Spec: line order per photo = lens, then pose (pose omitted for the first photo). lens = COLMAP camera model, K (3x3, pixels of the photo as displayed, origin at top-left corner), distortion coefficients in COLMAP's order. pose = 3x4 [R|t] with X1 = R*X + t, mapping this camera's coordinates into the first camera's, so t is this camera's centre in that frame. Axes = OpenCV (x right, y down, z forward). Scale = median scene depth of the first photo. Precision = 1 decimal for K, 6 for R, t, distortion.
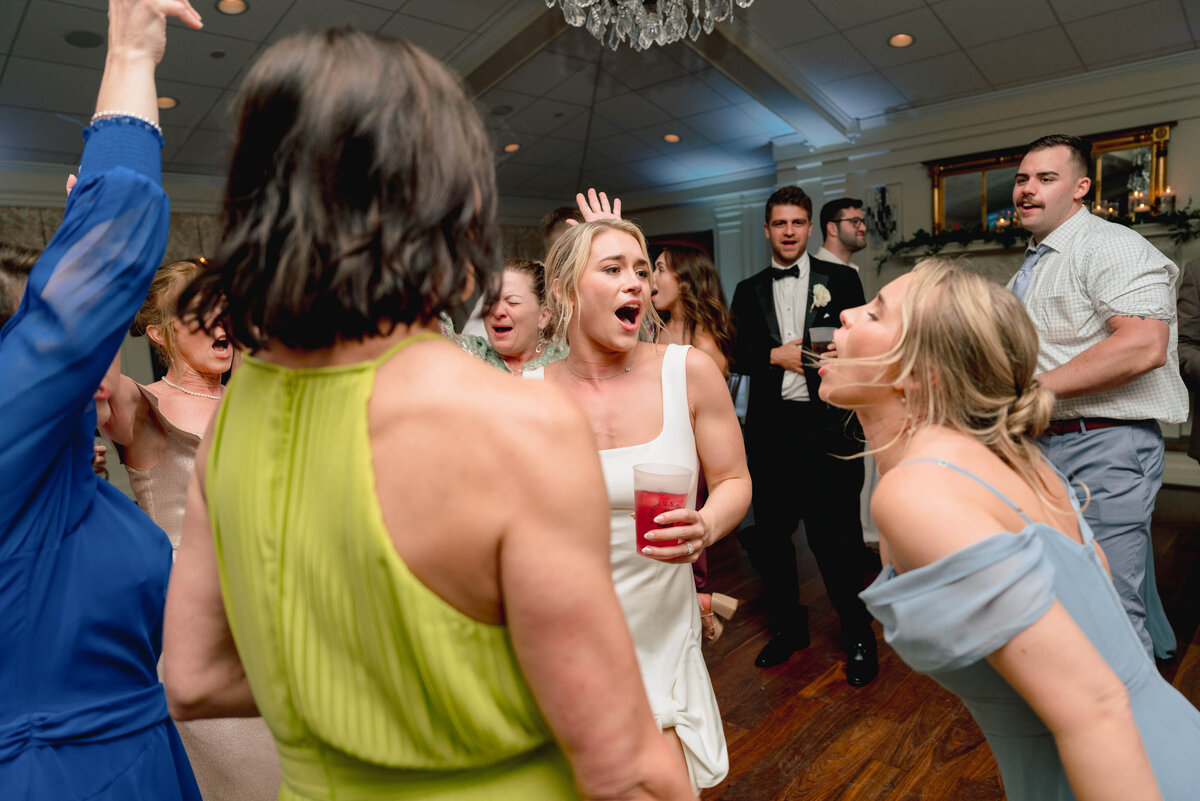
lens RADIAL K [[797.1, 0, 600.0], [0, 797.1, 400.5], [0, 0, 1]] dist [0.006150, 0.005184]
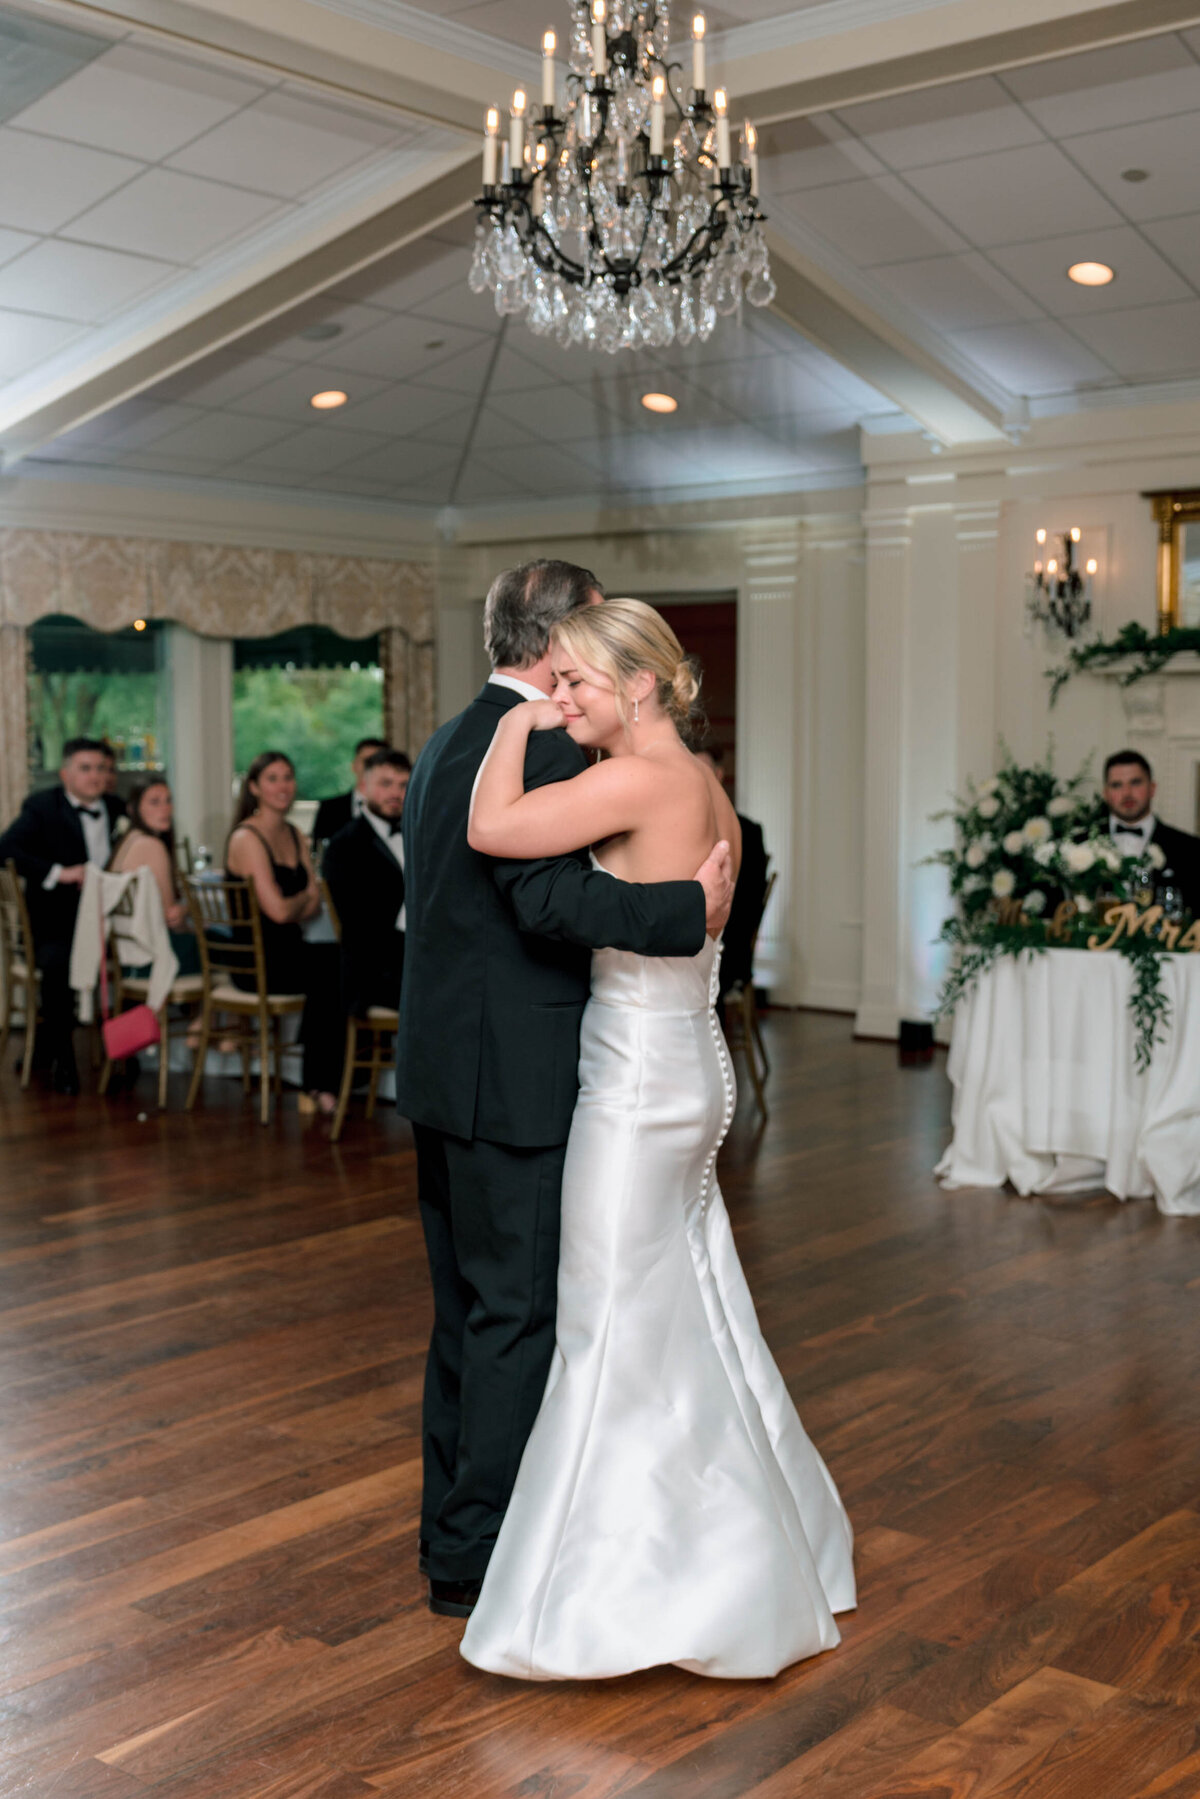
lens RADIAL K [[2029.8, 0, 600.0], [0, 2029.8, 899.5], [0, 0, 1]] dist [-0.008633, -0.002195]
pose [[0.996375, 0.052364, 0.067039, -0.015168], [-0.049469, 0.997799, -0.044148, 0.035155], [-0.069203, 0.040672, 0.996773, -0.249844]]
